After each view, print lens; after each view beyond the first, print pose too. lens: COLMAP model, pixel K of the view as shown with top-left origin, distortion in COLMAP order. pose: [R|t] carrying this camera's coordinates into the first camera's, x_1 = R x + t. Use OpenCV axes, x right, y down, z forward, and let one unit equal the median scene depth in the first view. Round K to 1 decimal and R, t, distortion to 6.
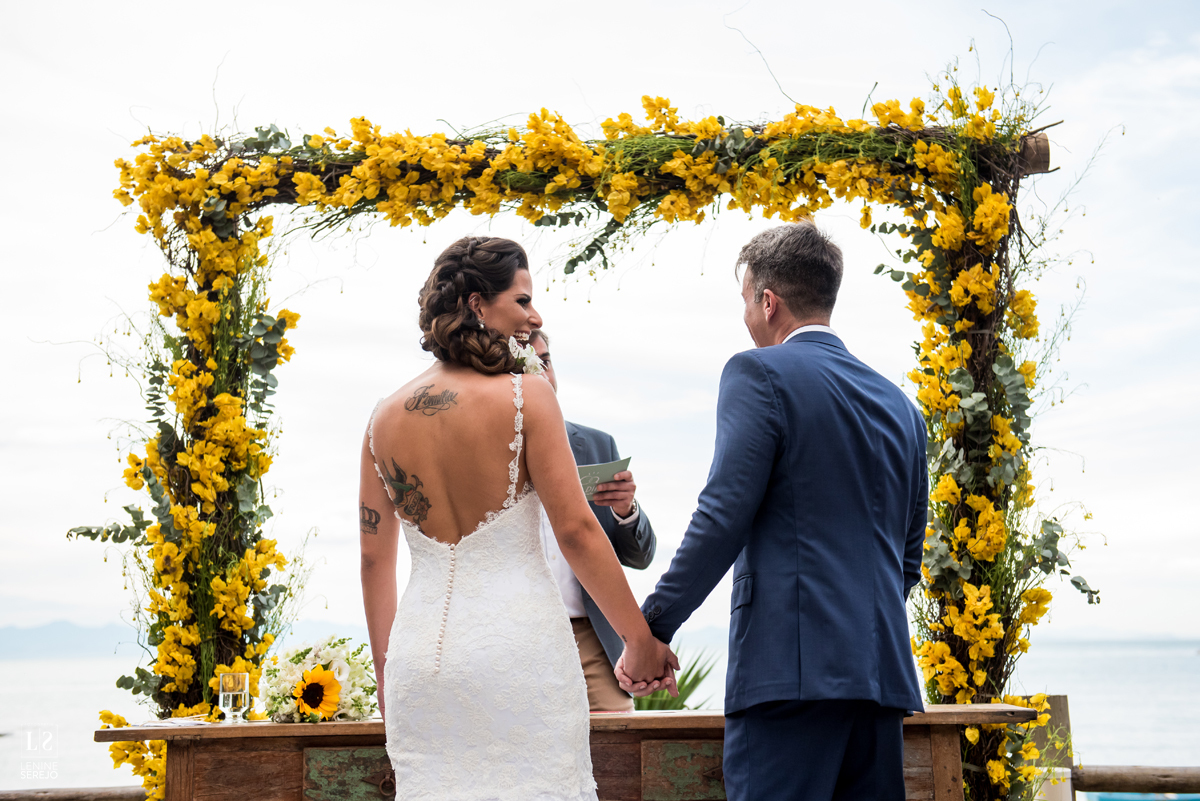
lens RADIAL K [[1462.9, 0, 608.0], [0, 1462.9, 426.7], [0, 0, 1]] dist [0.096976, 0.017922]
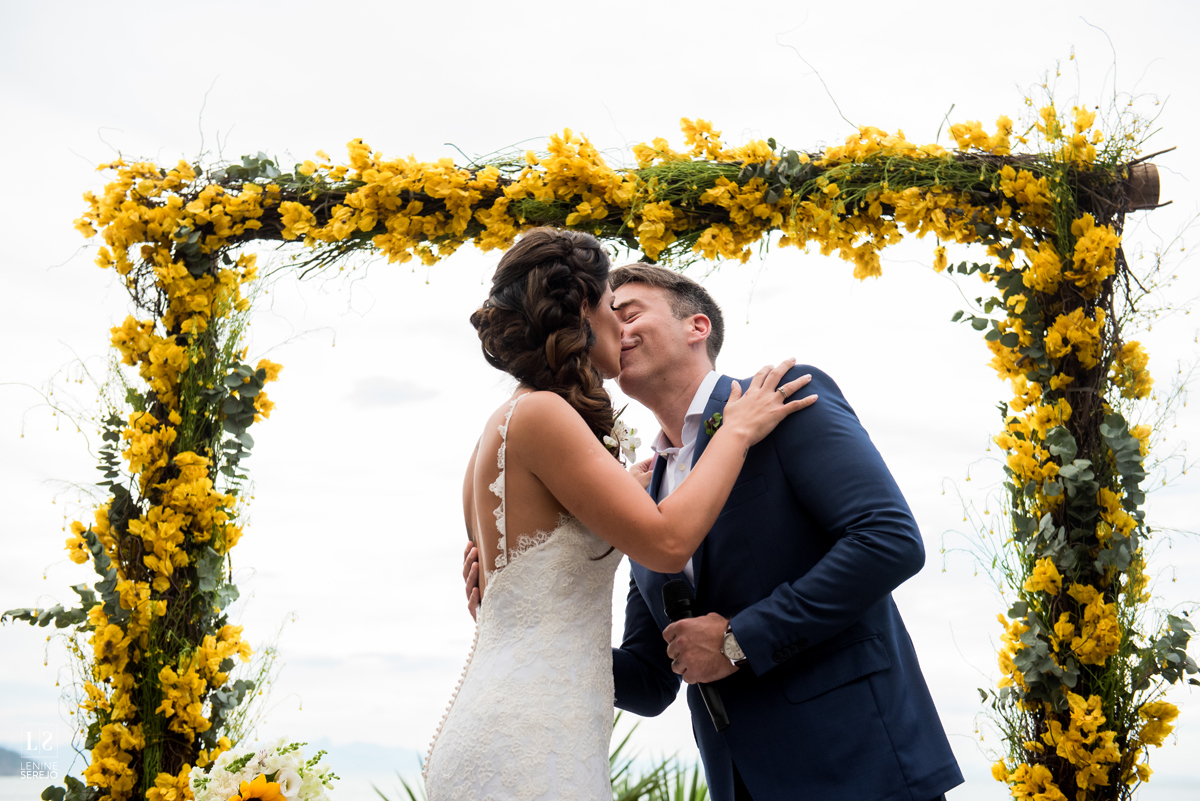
lens RADIAL K [[1462.9, 0, 608.0], [0, 1462.9, 426.7], [0, 0, 1]] dist [0.096976, 0.017922]
pose [[0.999549, 0.016310, -0.025198, 0.005324], [-0.018296, 0.996567, -0.080738, 0.028417], [0.023795, 0.081162, 0.996417, 0.153184]]
